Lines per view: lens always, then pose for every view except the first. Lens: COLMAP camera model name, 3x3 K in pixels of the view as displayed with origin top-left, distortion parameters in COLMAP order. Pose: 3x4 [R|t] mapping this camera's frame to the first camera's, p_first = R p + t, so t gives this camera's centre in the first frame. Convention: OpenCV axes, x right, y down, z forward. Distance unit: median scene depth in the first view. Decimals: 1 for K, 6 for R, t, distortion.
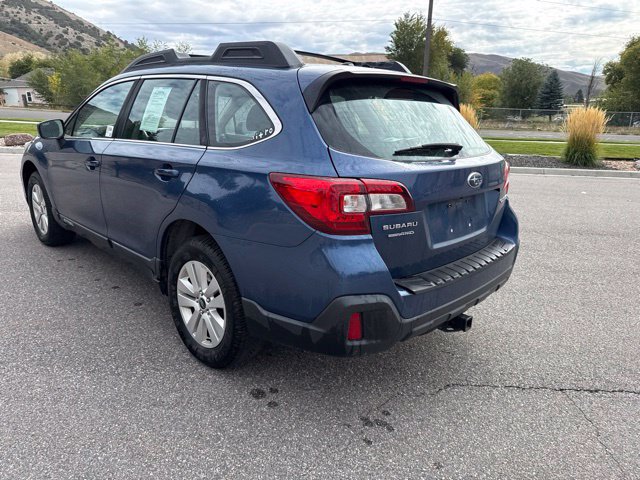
lens RADIAL K [[441.1, 0, 323.9], [0, 441.1, 241.7], [0, 0, 1]] dist [0.050425, -0.048631]
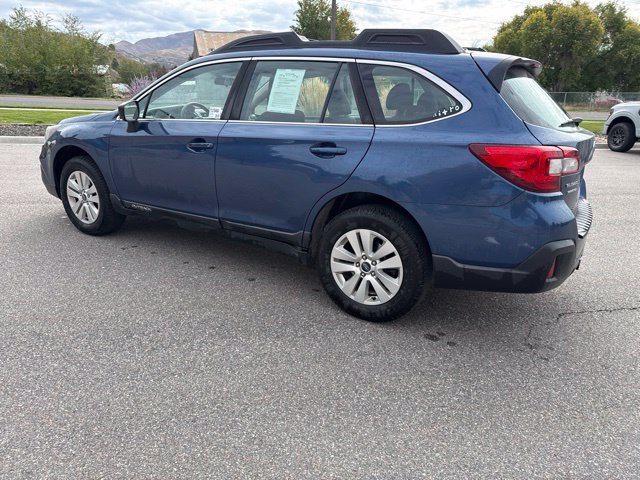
lens RADIAL K [[442.2, 0, 320.0], [0, 442.2, 240.0], [0, 0, 1]] dist [0.047320, -0.054946]
pose [[0.975073, -0.073880, 0.209222, -0.608896], [0.066044, 0.996837, 0.044202, 0.014650], [-0.211826, -0.029283, 0.976869, -0.060154]]
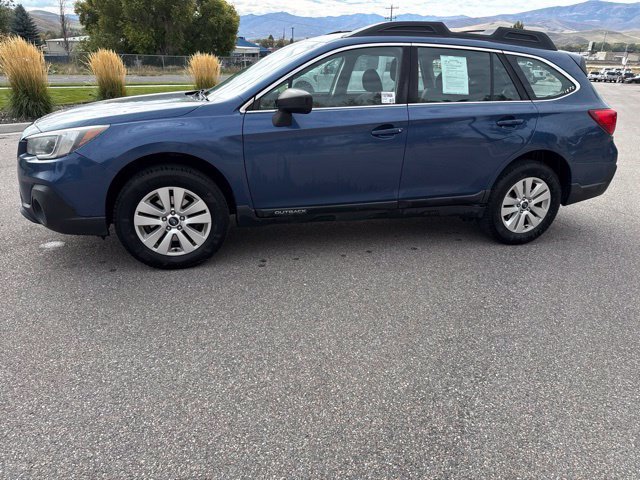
lens RADIAL K [[442.2, 0, 320.0], [0, 442.2, 240.0], [0, 0, 1]] dist [0.047320, -0.054946]
pose [[0.498451, -0.325935, 0.803314, -1.892092], [0.229746, 0.943164, 0.240121, -0.278965], [-0.835921, 0.064870, 0.545003, 0.749526]]
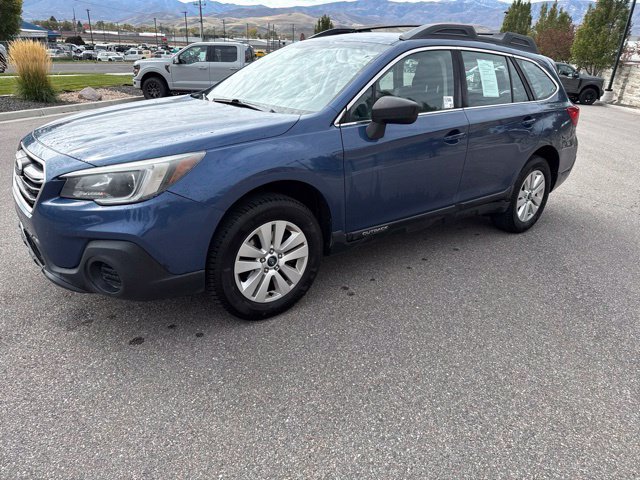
lens RADIAL K [[442.2, 0, 320.0], [0, 442.2, 240.0], [0, 0, 1]] dist [0.047320, -0.054946]
pose [[0.132427, -0.388257, 0.911987, -1.977203], [0.245130, 0.904338, 0.349406, -0.493225], [-0.960403, 0.177284, 0.214932, 1.414492]]
